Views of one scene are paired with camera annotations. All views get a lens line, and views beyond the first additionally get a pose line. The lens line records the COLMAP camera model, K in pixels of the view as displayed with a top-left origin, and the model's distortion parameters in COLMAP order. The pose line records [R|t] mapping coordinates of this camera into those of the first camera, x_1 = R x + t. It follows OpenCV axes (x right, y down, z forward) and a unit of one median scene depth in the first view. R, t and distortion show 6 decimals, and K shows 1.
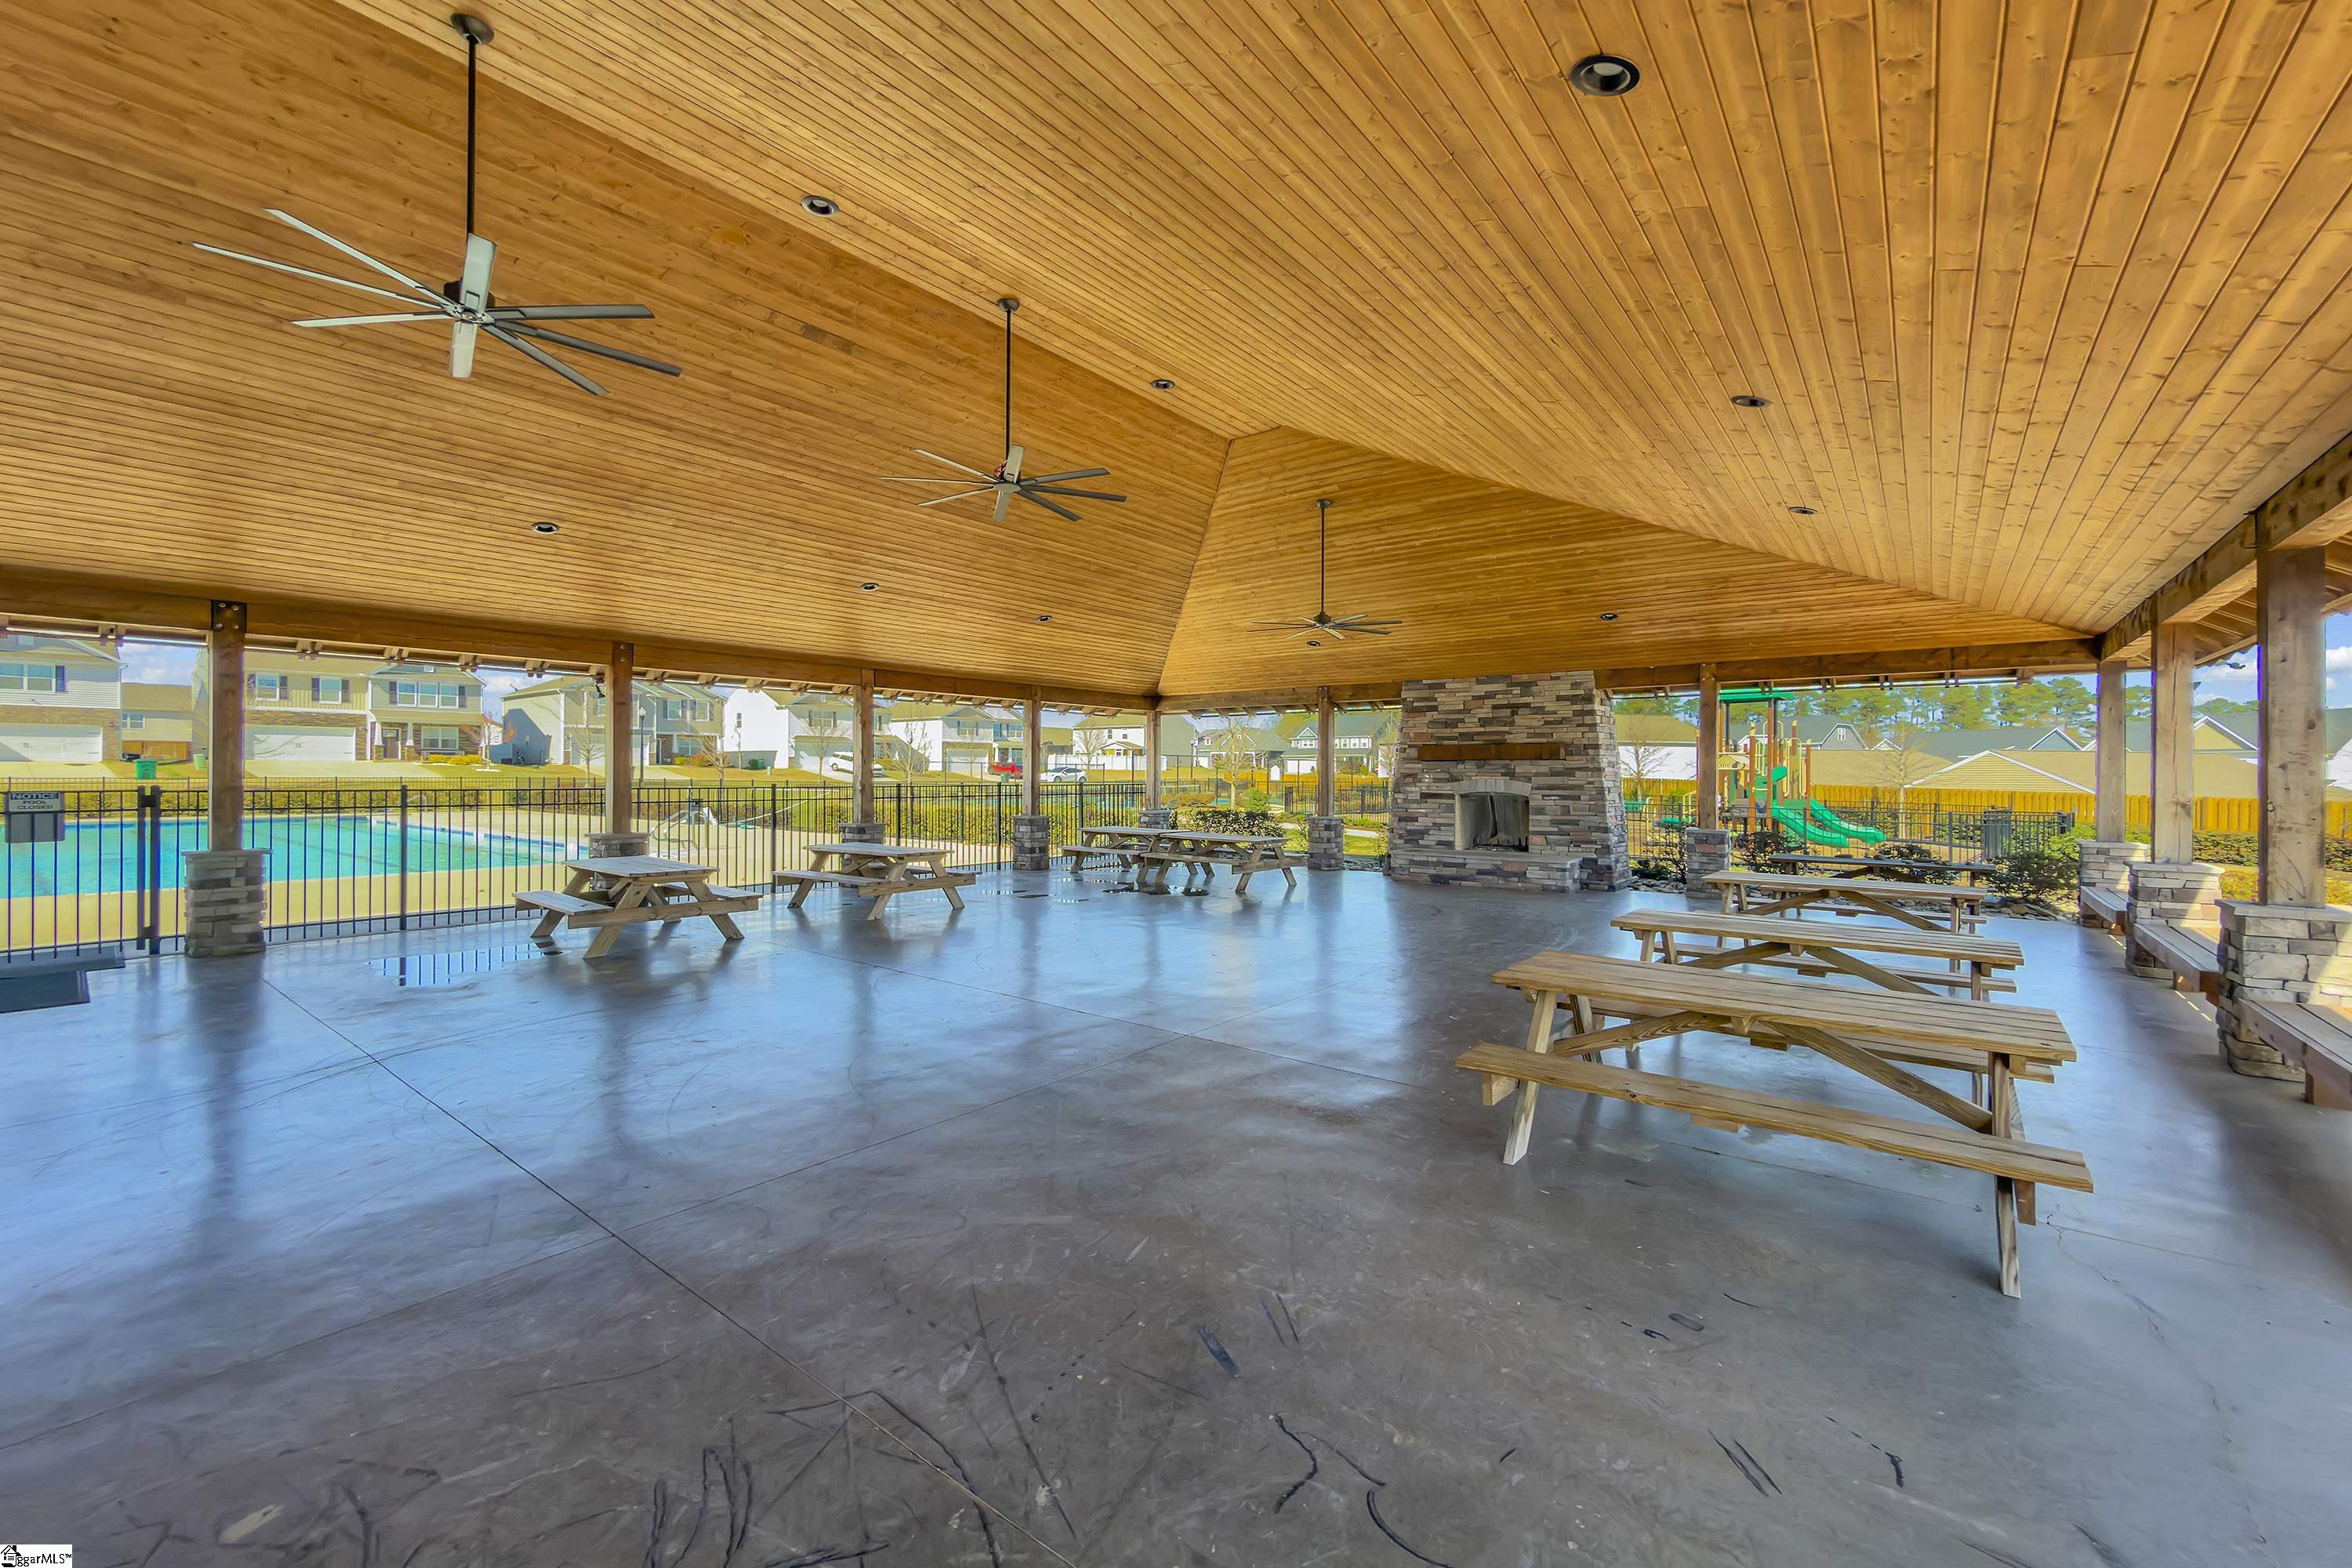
lens RADIAL K [[947.8, 0, 1182.9], [0, 947.8, 775.8], [0, 0, 1]] dist [0.000447, -0.000163]
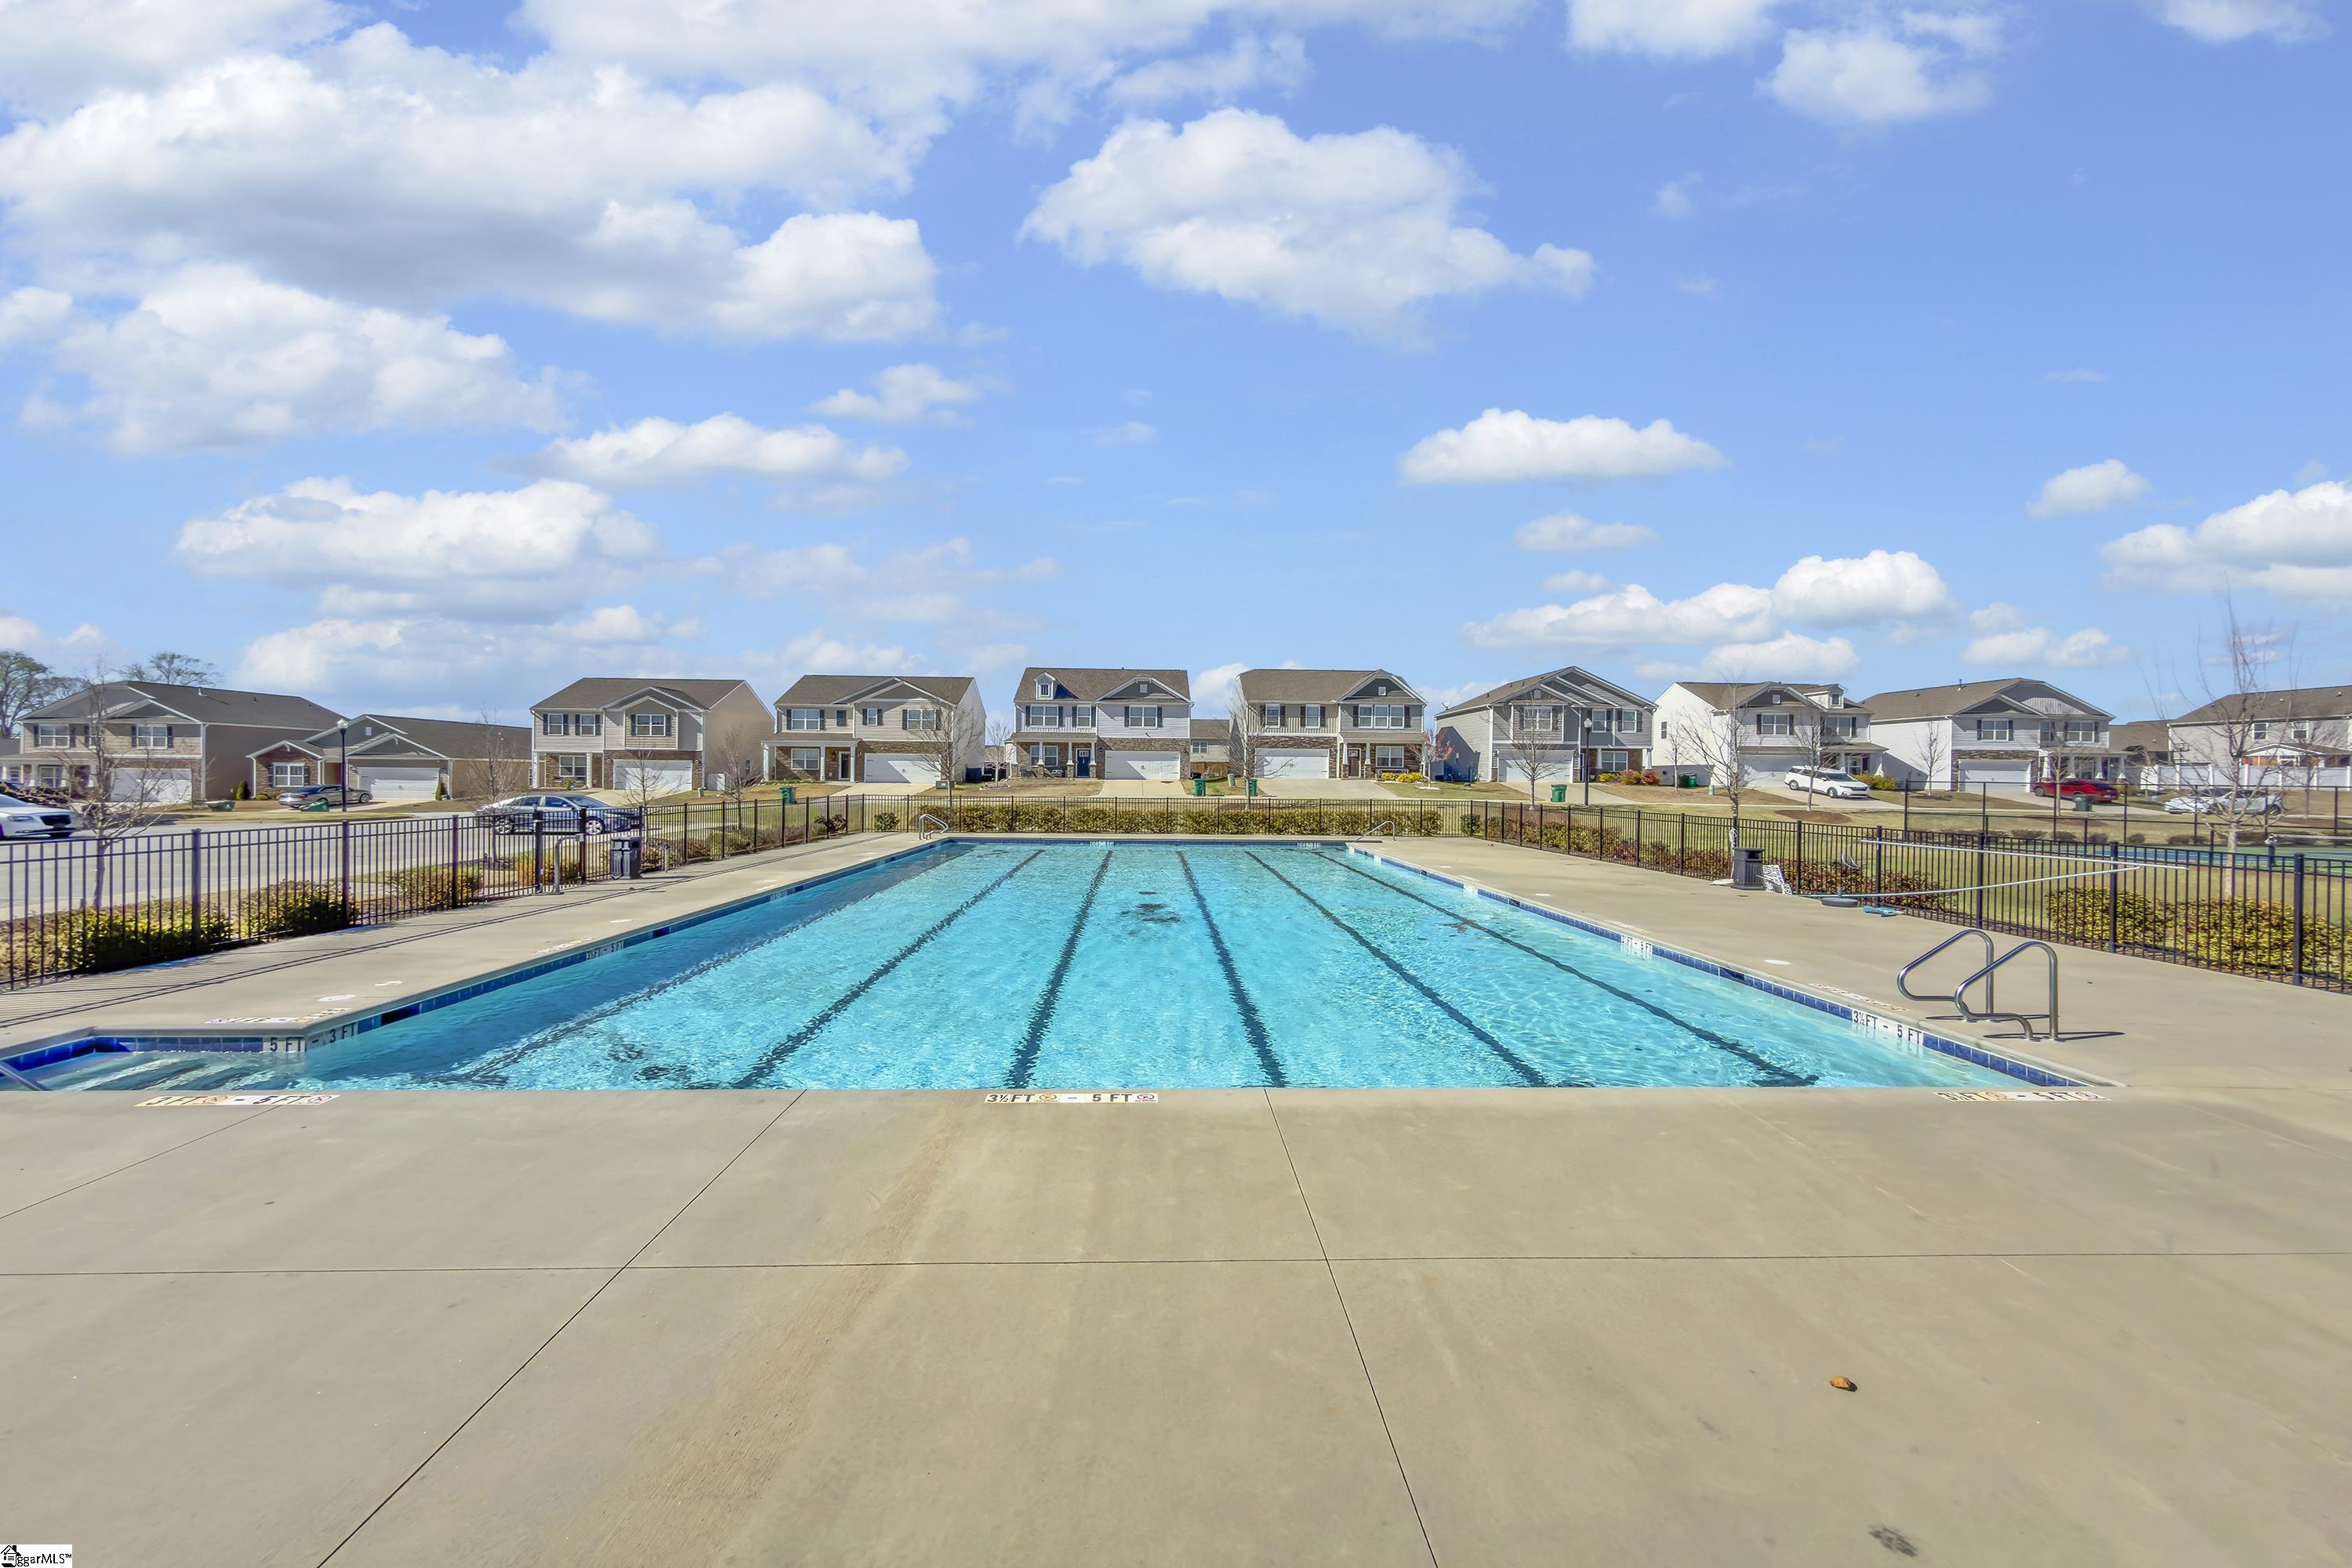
lens RADIAL K [[947.8, 0, 1189.6], [0, 947.8, 778.3], [0, 0, 1]] dist [0.000447, -0.000163]
pose [[0.653937, 0.001598, -0.756547, -0.126077], [-0.008787, 0.999946, -0.005483, -0.007887], [0.756498, 0.010233, 0.653916, 0.135247]]
